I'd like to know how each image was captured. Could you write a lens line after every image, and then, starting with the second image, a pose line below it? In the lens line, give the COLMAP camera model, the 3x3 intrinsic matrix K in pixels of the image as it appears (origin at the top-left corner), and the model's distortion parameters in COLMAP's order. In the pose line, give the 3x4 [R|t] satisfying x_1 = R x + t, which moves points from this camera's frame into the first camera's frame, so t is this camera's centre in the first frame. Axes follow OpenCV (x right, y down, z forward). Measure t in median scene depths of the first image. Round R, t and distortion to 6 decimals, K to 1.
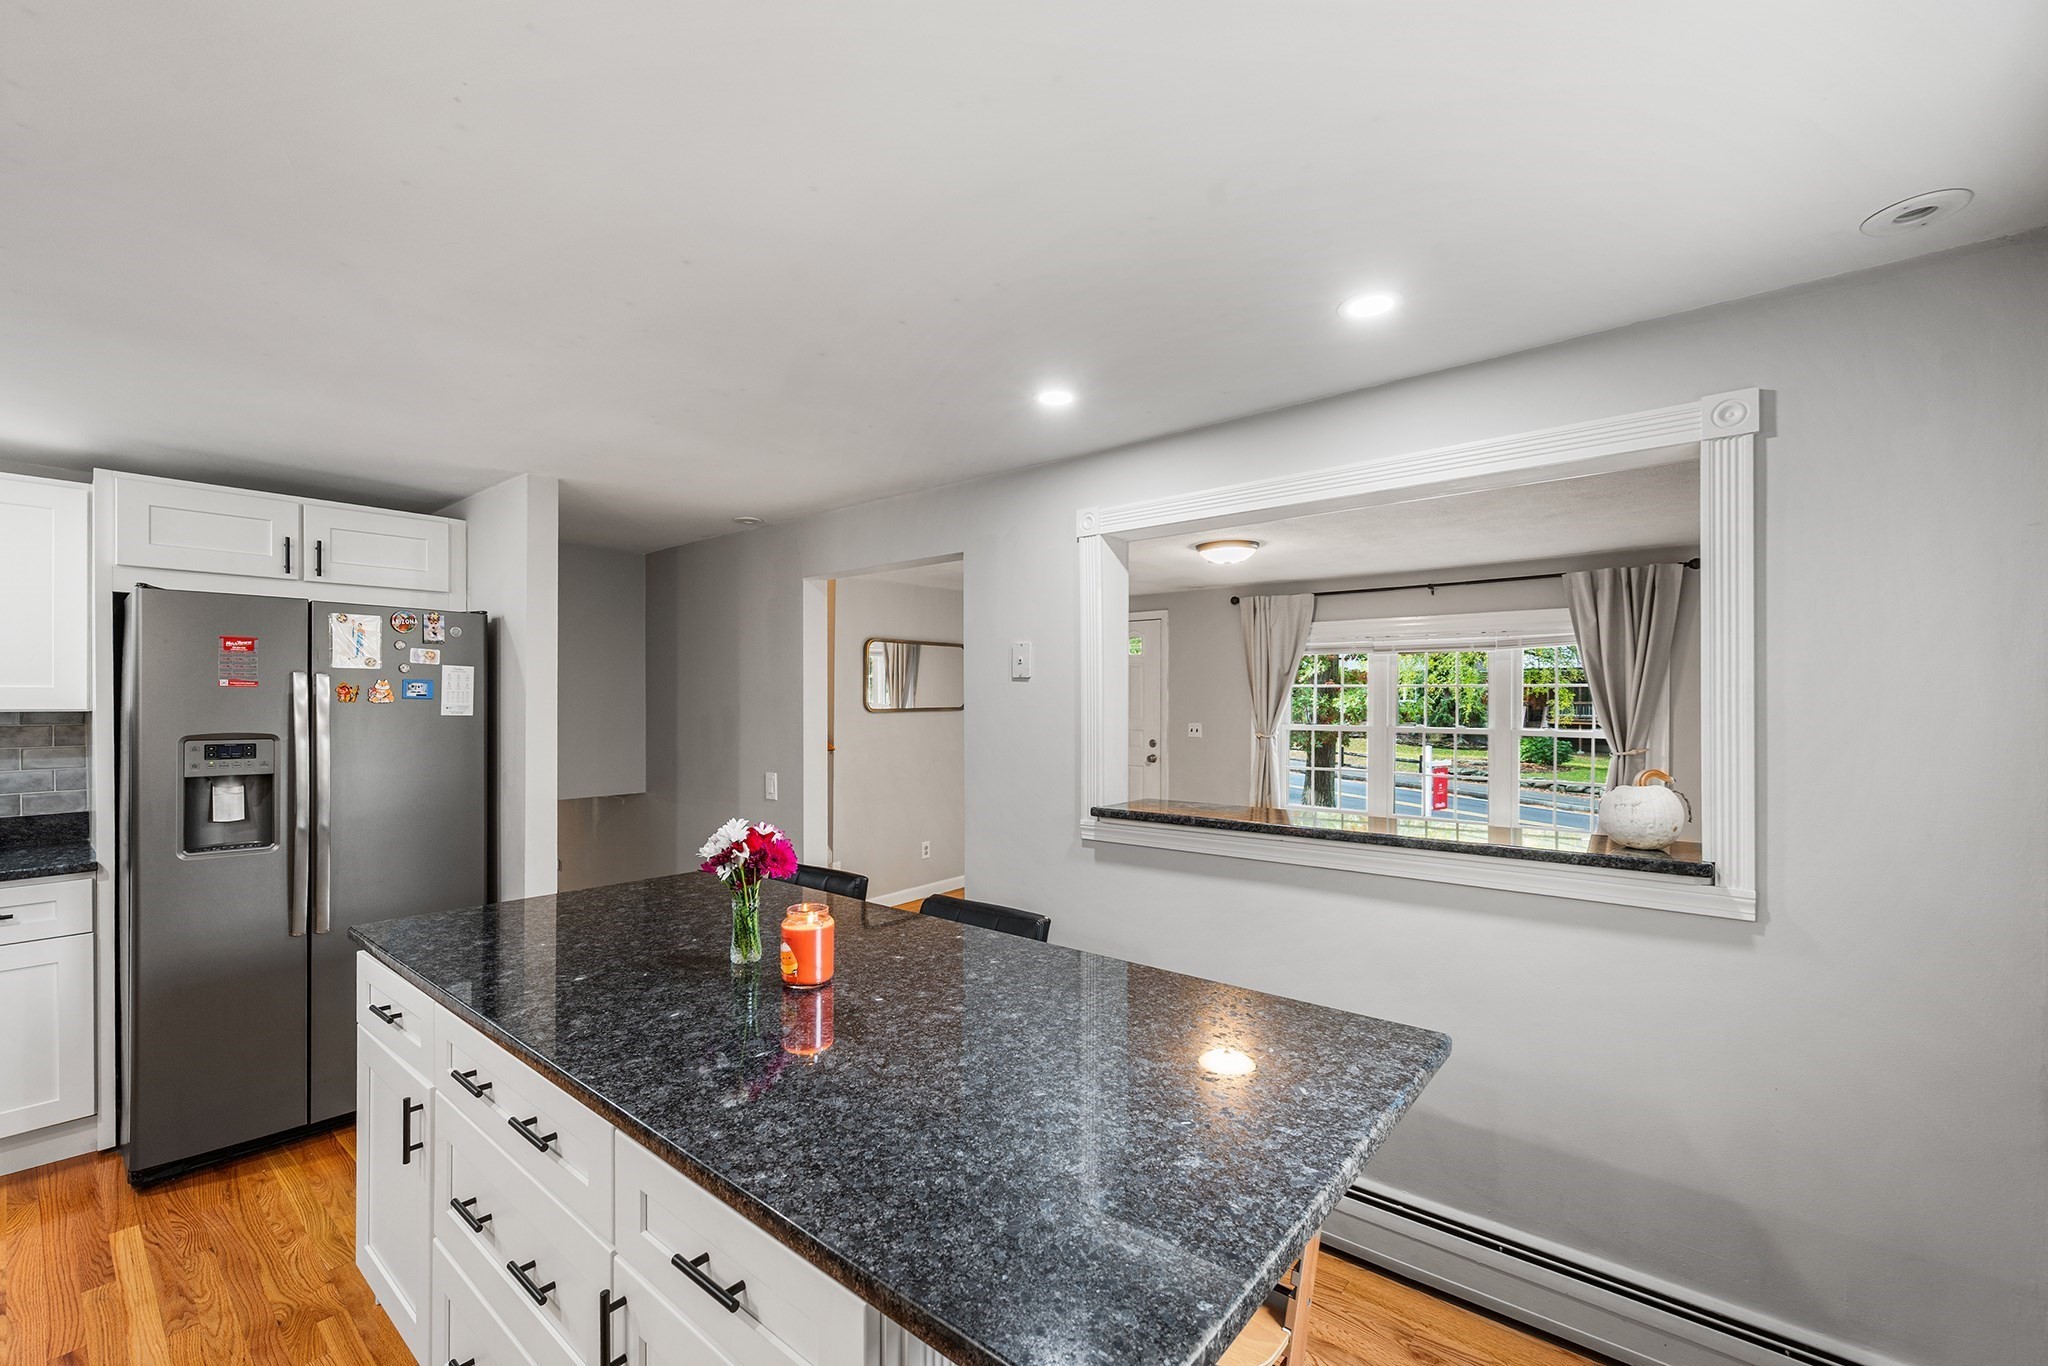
lens RADIAL K [[834.3, 0, 1027.0], [0, 834.3, 697.5], [0, 0, 1]] dist [0.000068, -0.000028]
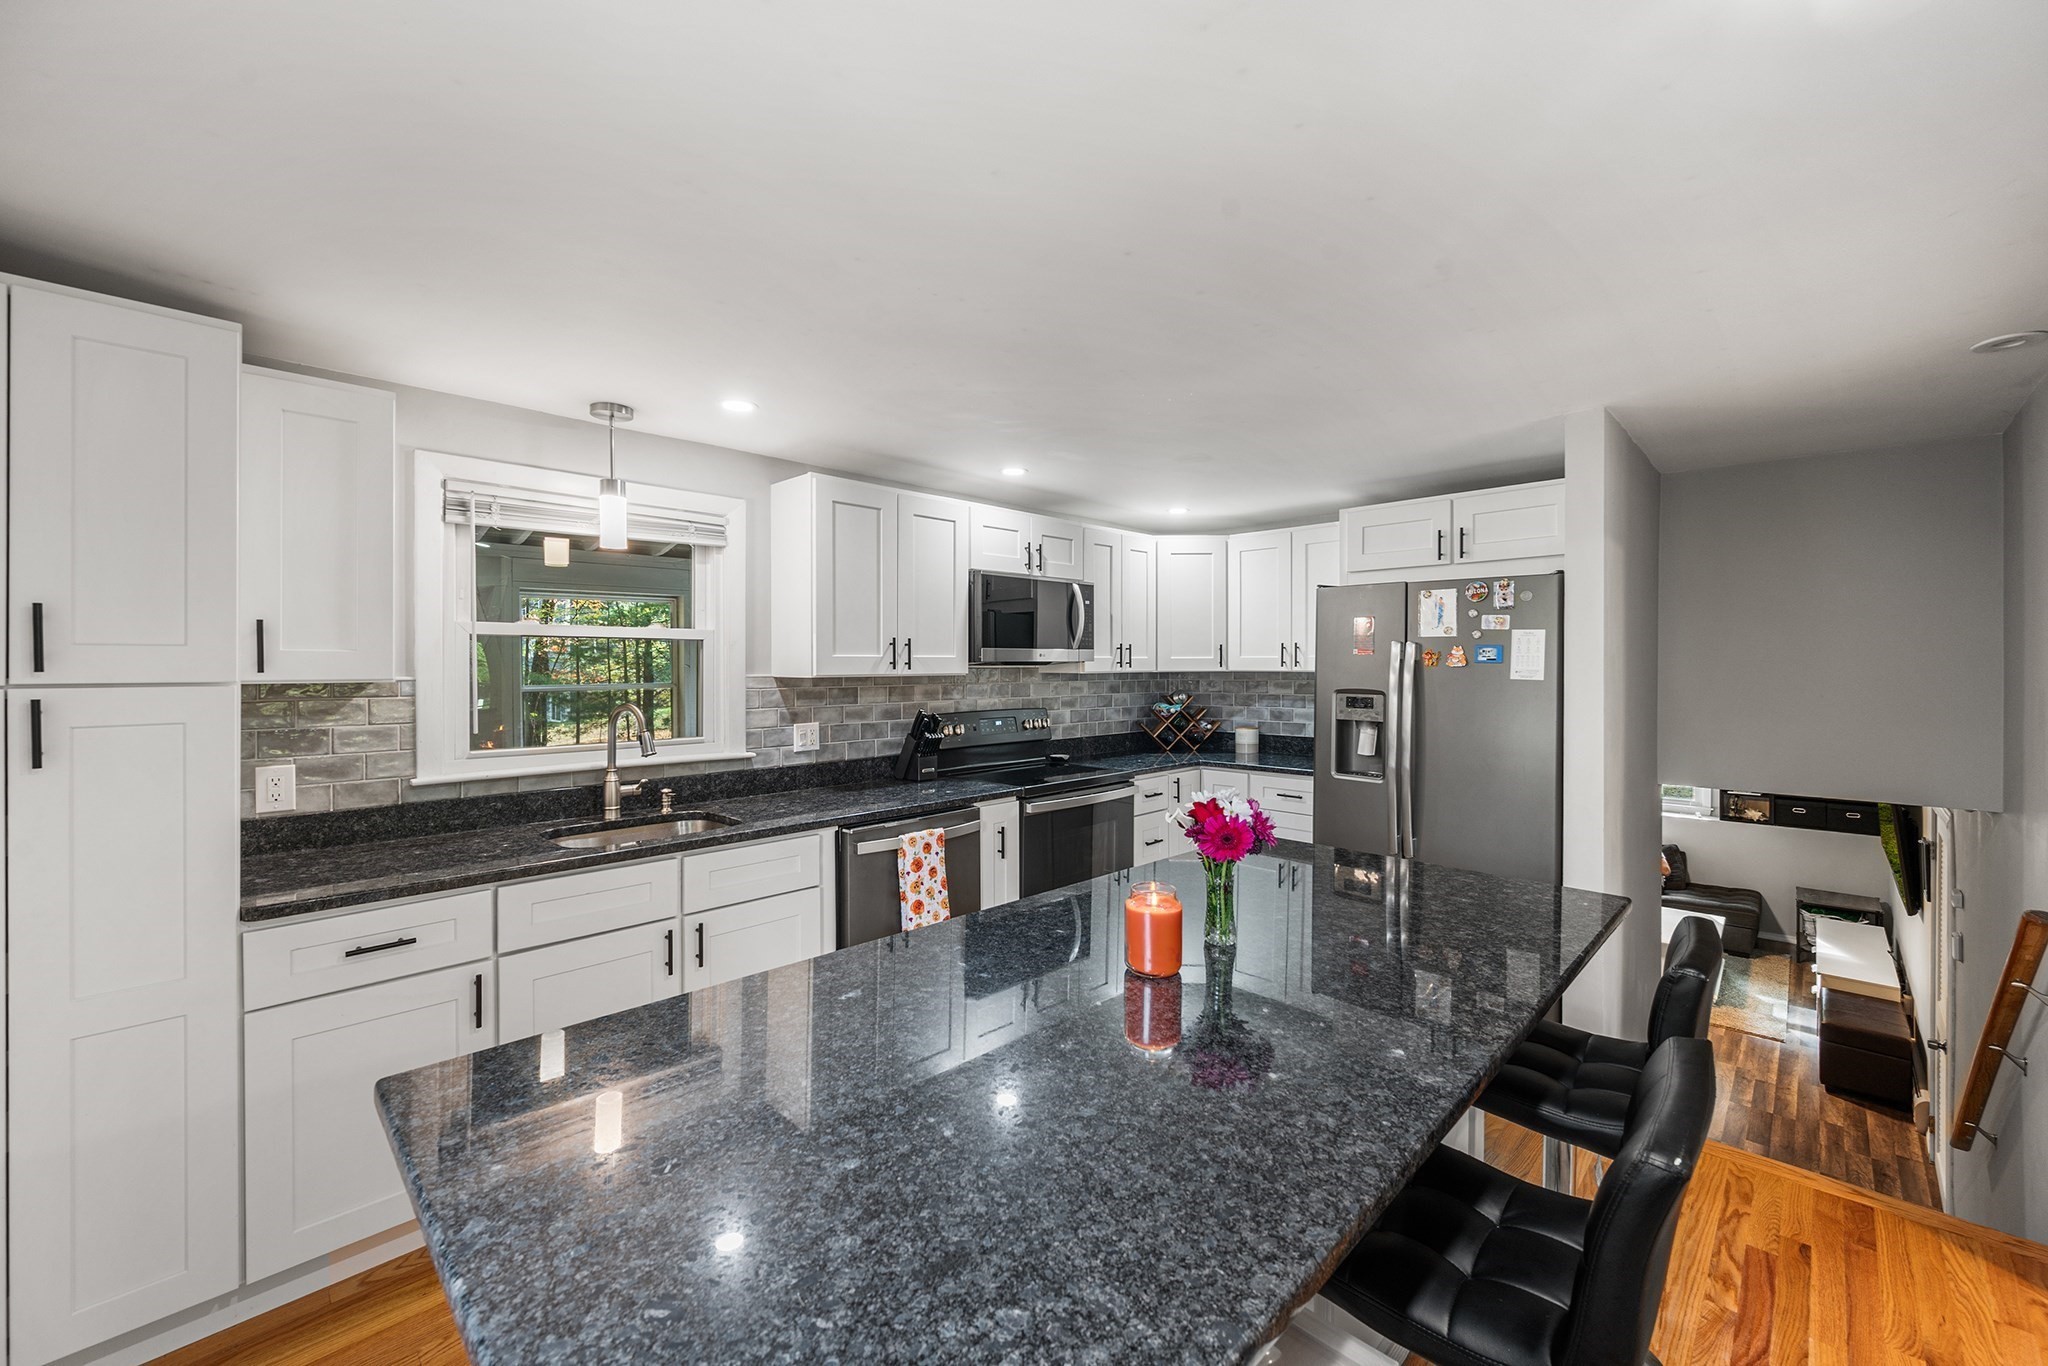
lens RADIAL K [[811.1, 0, 1028.2], [0, 811.1, 672.2], [0, 0, 1]] dist [-0.000105, 0.000111]
pose [[-0.089028, 0.006889, -0.996005, 0.353738], [0.001921, 0.999975, 0.006744, 0.005291], [0.996027, -0.001313, -0.089039, 0.529004]]
